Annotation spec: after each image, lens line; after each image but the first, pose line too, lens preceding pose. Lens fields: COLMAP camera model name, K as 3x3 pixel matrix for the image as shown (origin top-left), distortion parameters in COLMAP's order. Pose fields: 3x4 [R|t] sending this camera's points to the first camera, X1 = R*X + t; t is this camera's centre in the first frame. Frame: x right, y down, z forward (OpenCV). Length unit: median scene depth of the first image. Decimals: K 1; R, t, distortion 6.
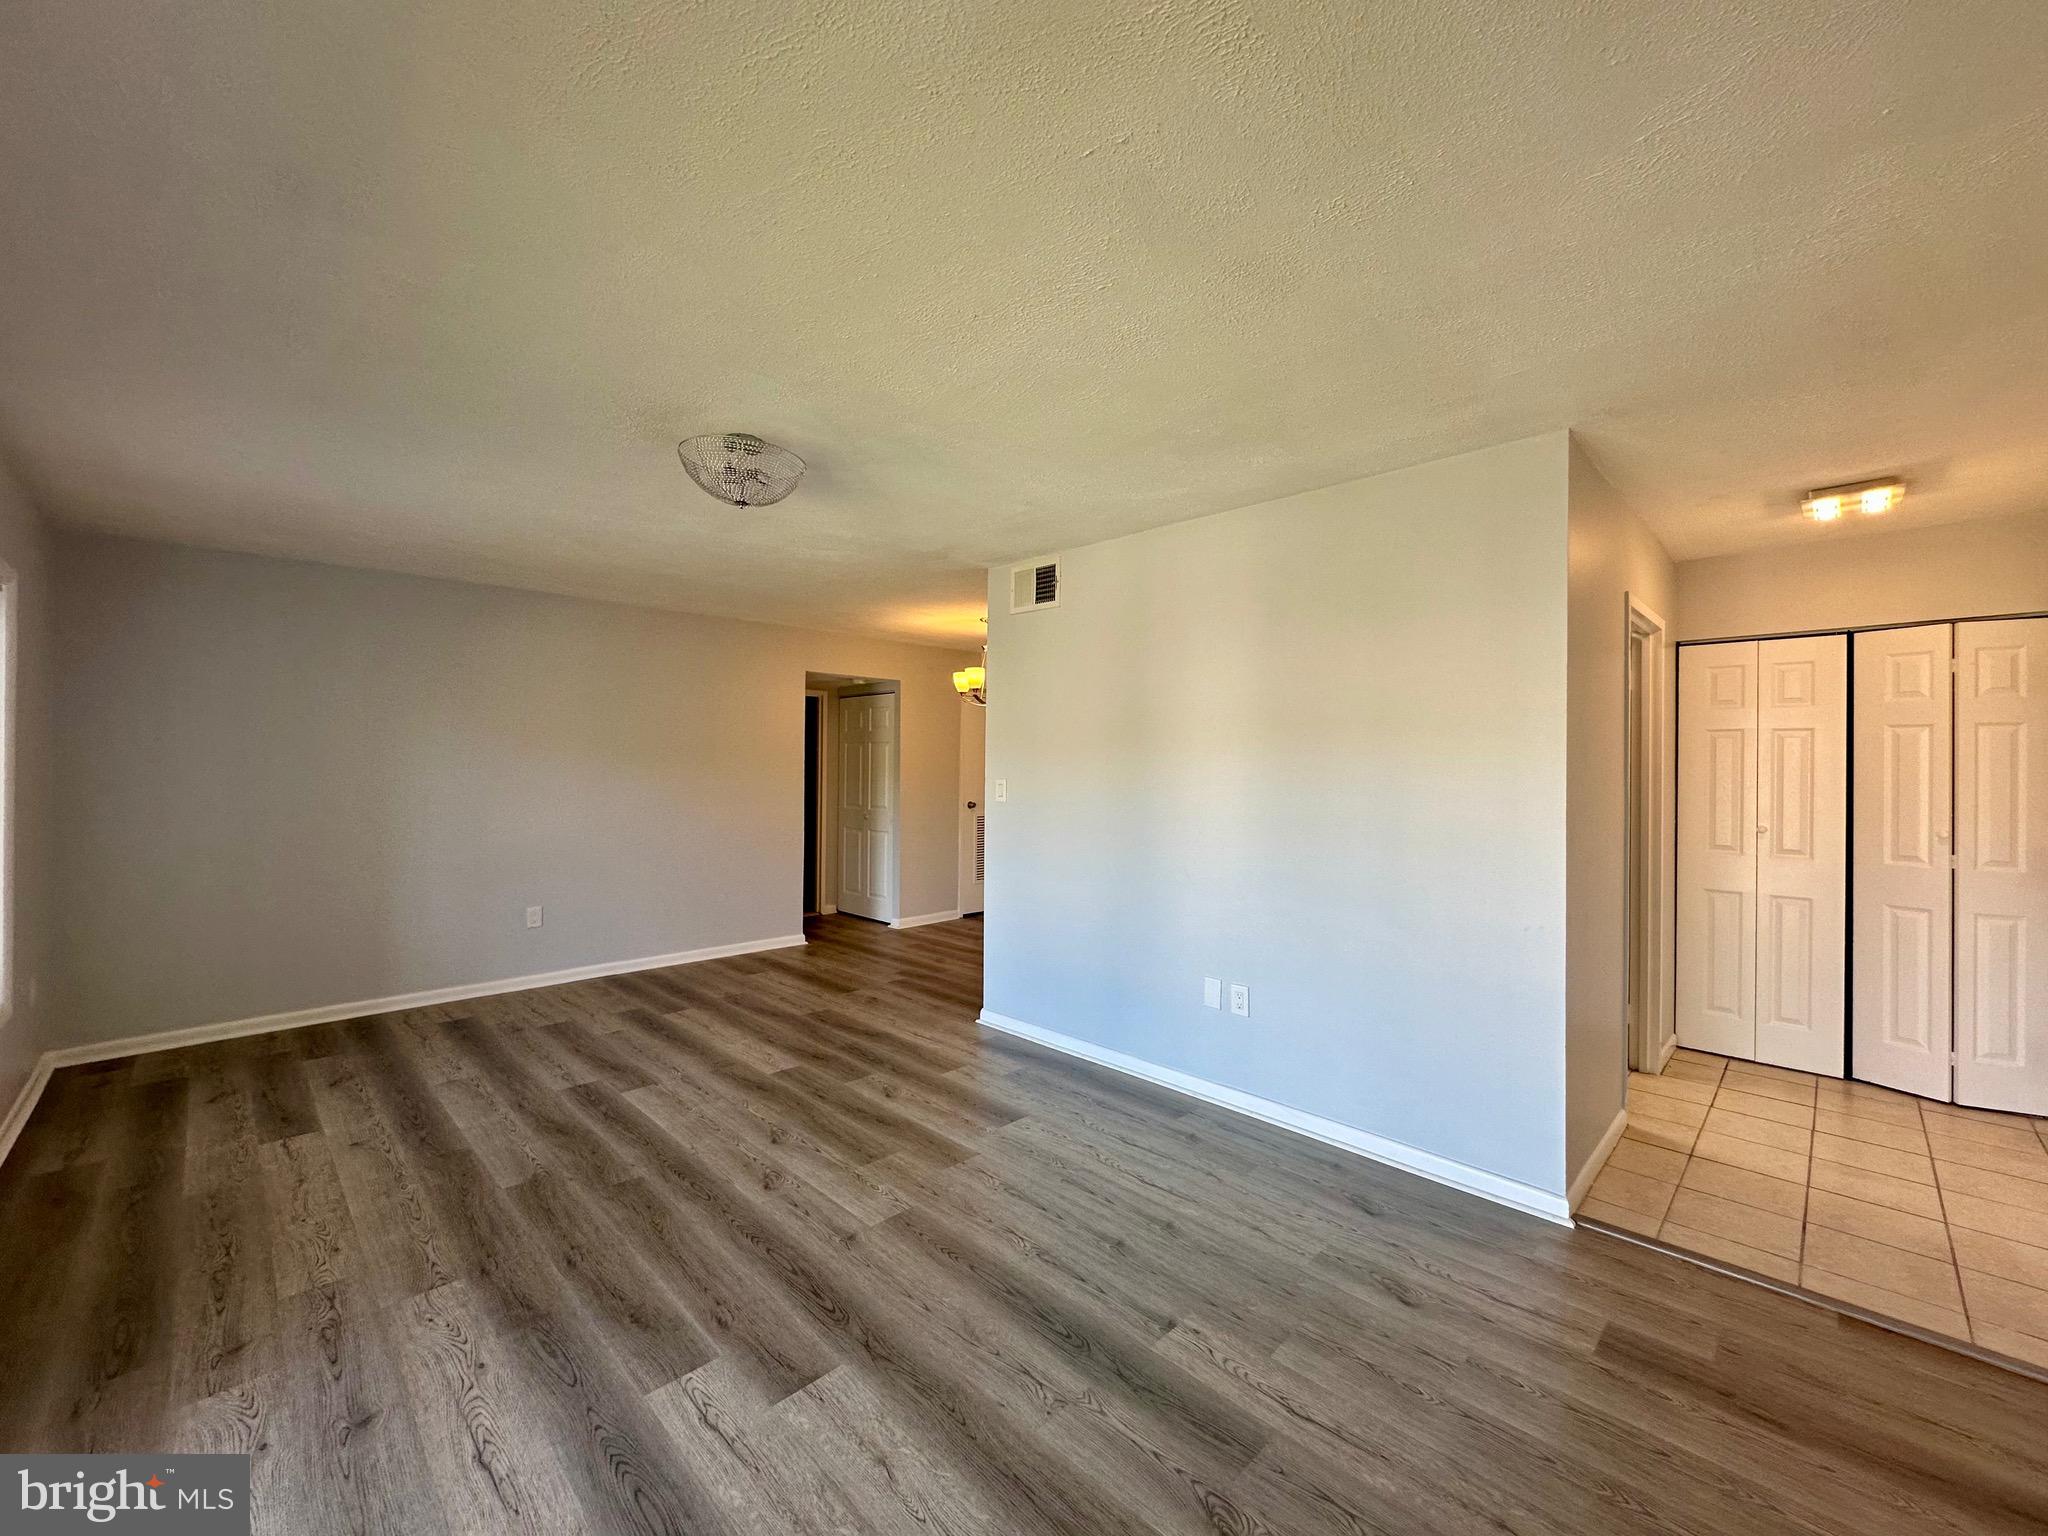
lens RADIAL K [[817.9, 0, 1022.2], [0, 817.9, 772.4], [0, 0, 1]] dist [-0.001611, -0.000179]
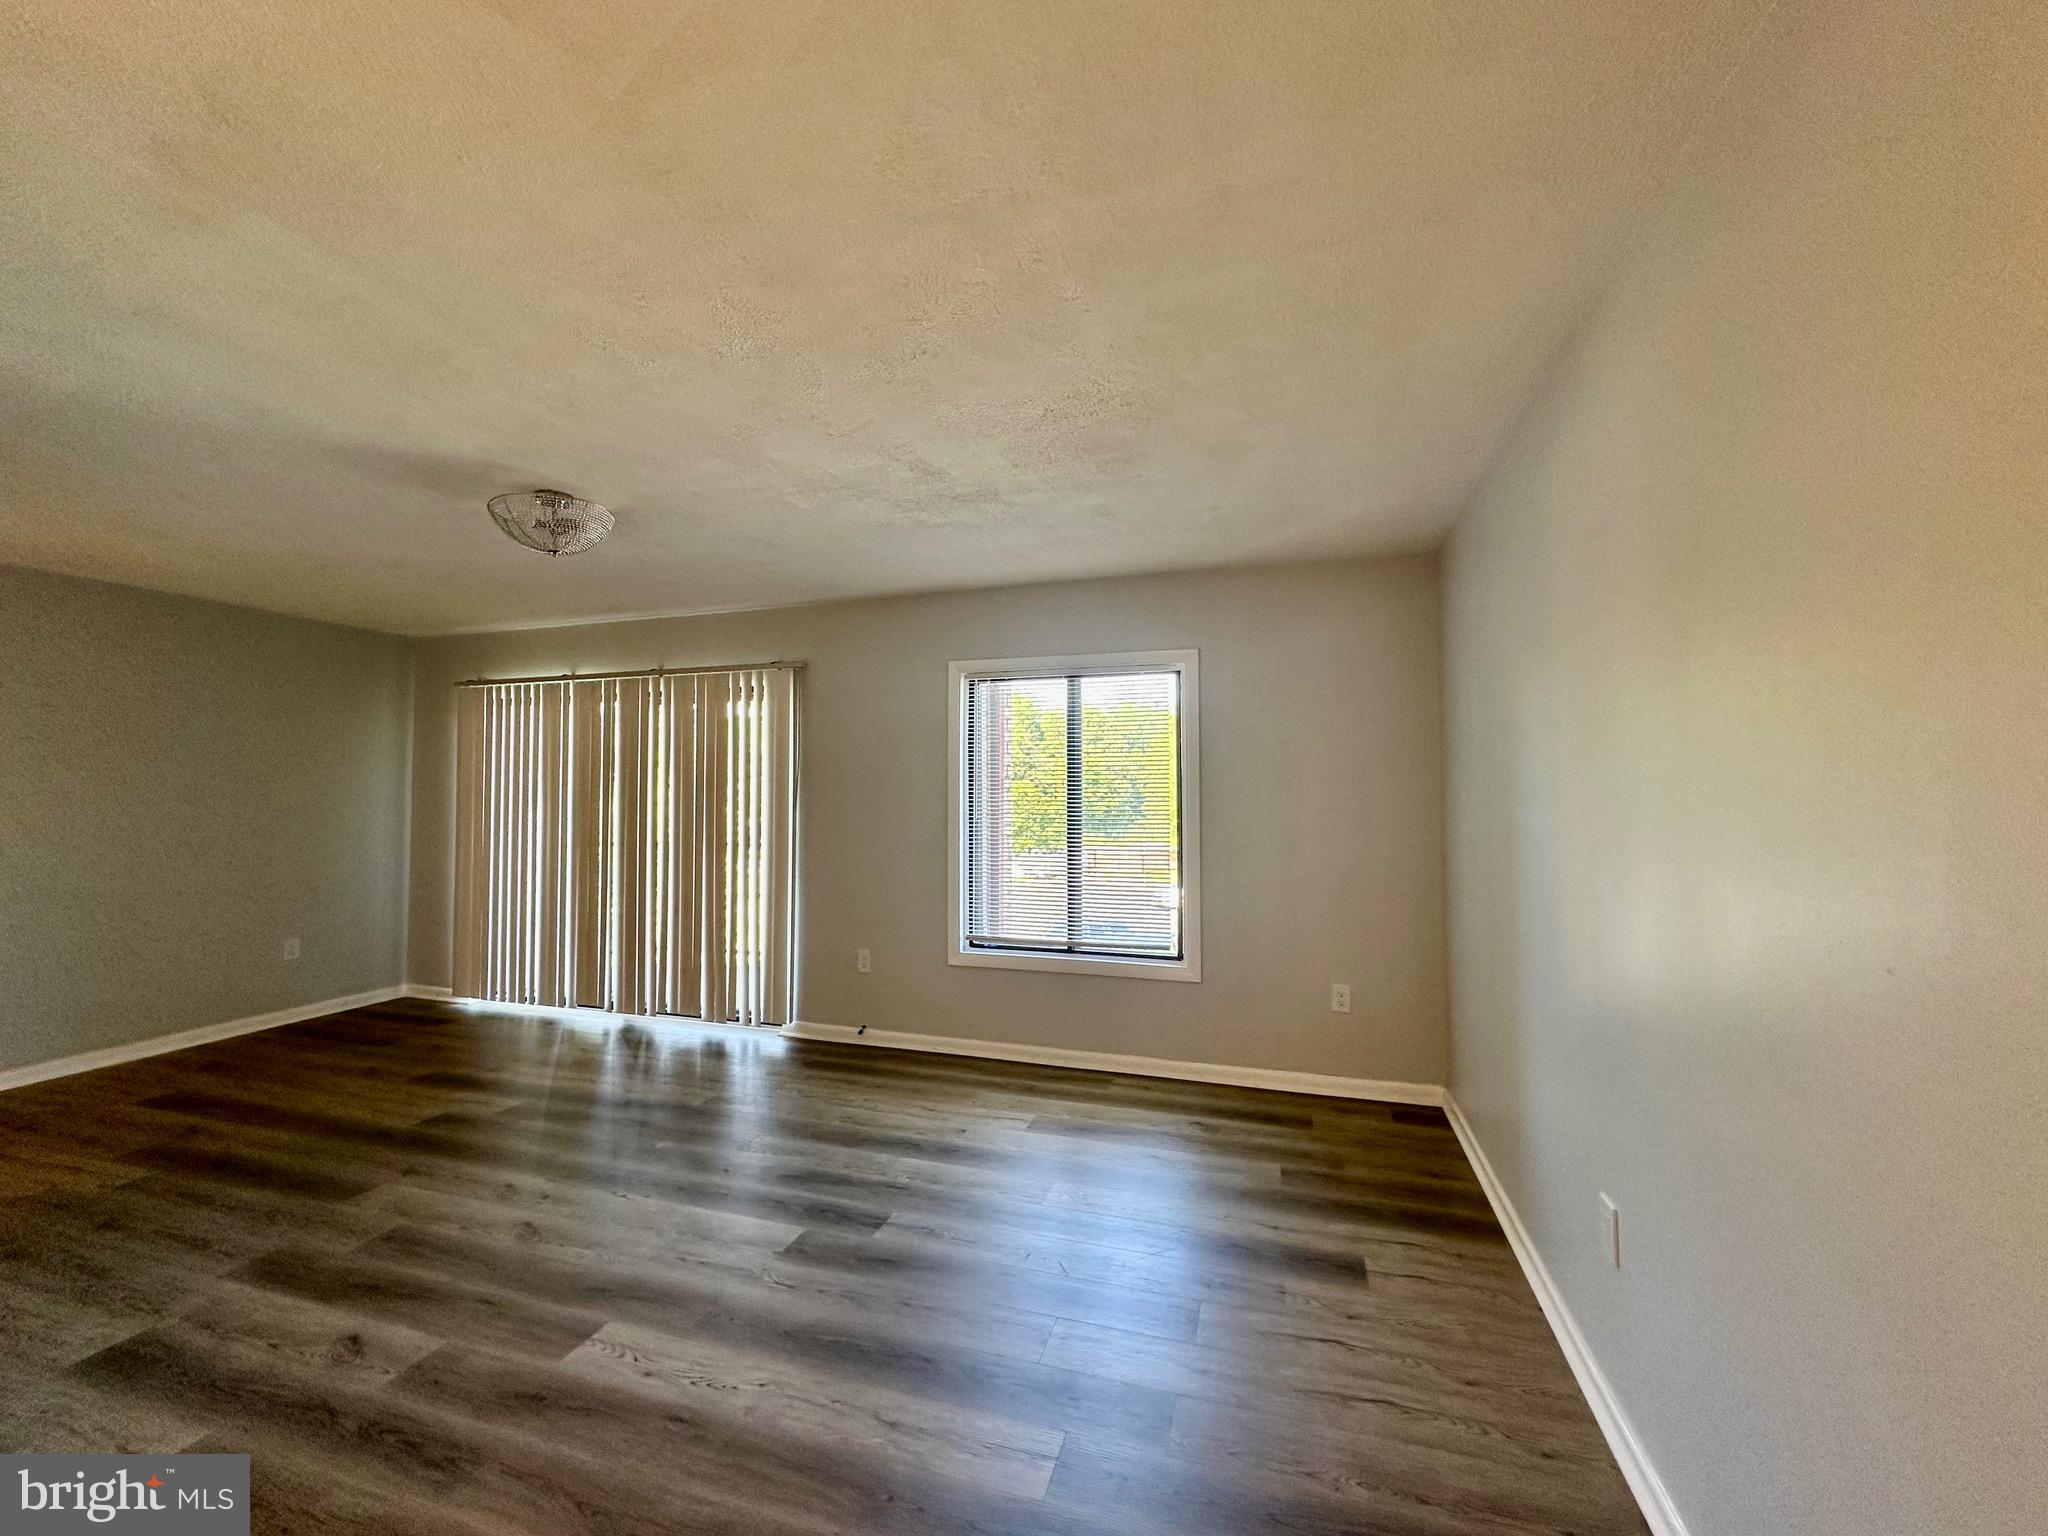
lens RADIAL K [[817.9, 0, 1018.8], [0, 817.9, 759.2], [0, 0, 1]] dist [-0.001611, -0.000179]
pose [[-0.887364, -0.023131, -0.460490, -0.322210], [-0.007335, 0.999323, -0.036062, -0.010339], [0.461012, -0.028623, -0.886932, 1.833355]]
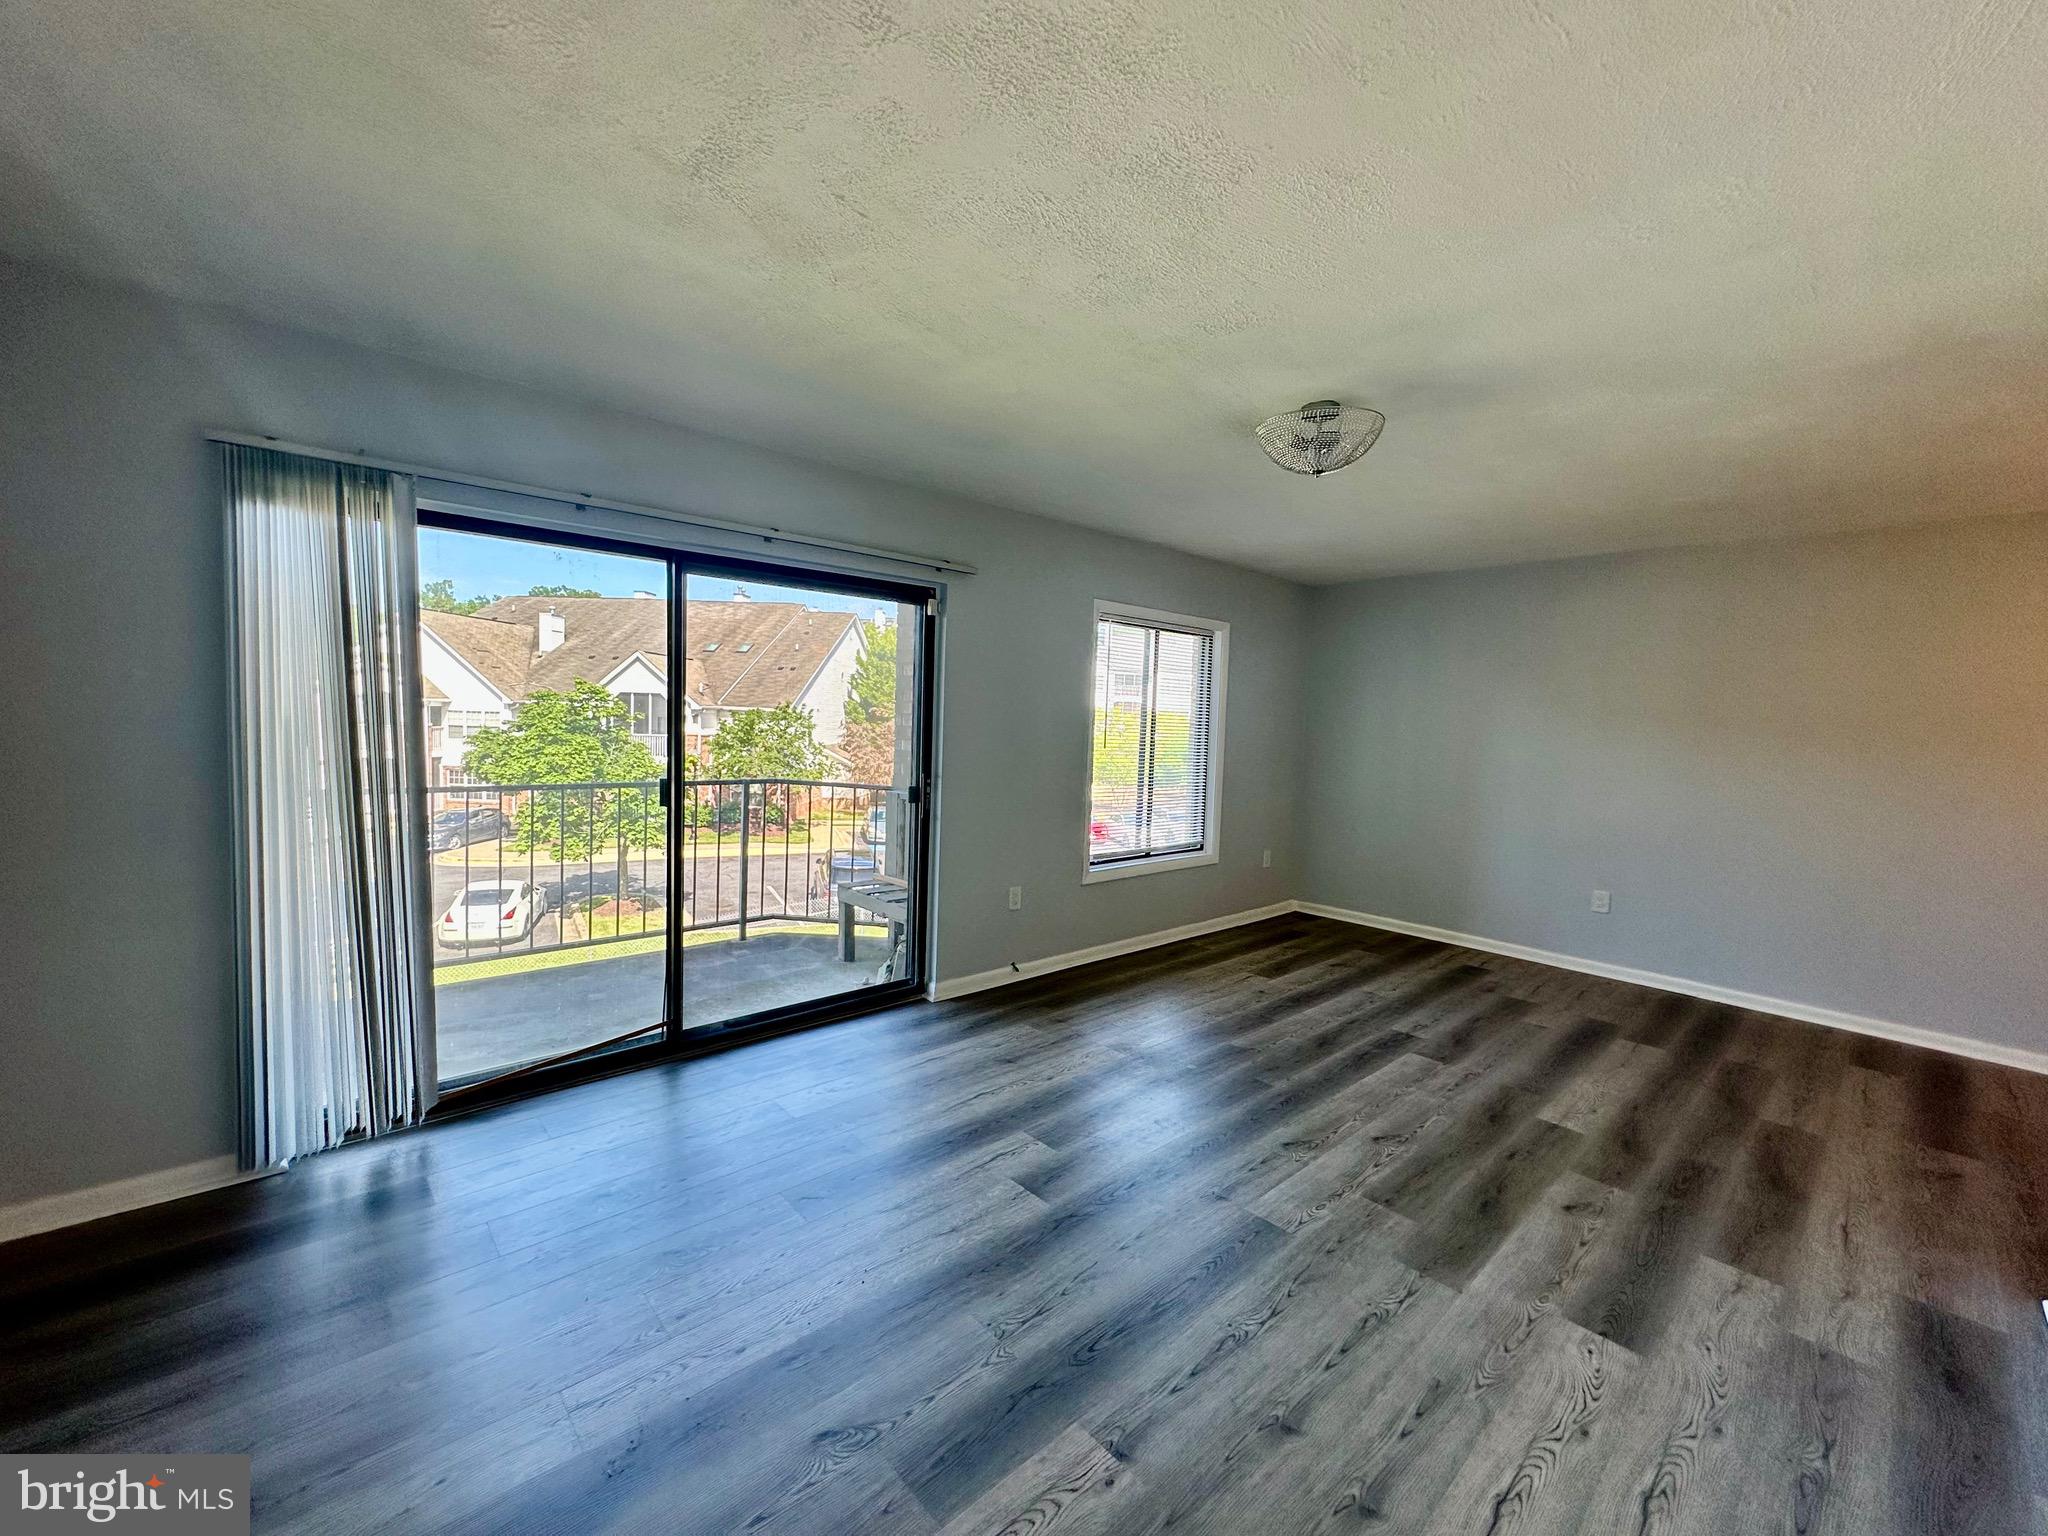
lens RADIAL K [[817.9, 0, 1023.0], [0, 817.9, 766.1], [0, 0, 1]] dist [-0.001611, -0.000179]
pose [[-0.049558, 0.054370, -0.997290, 0.567542], [-0.041960, 0.997522, 0.056468, -0.007482], [0.997889, 0.044645, -0.047154, 0.565445]]
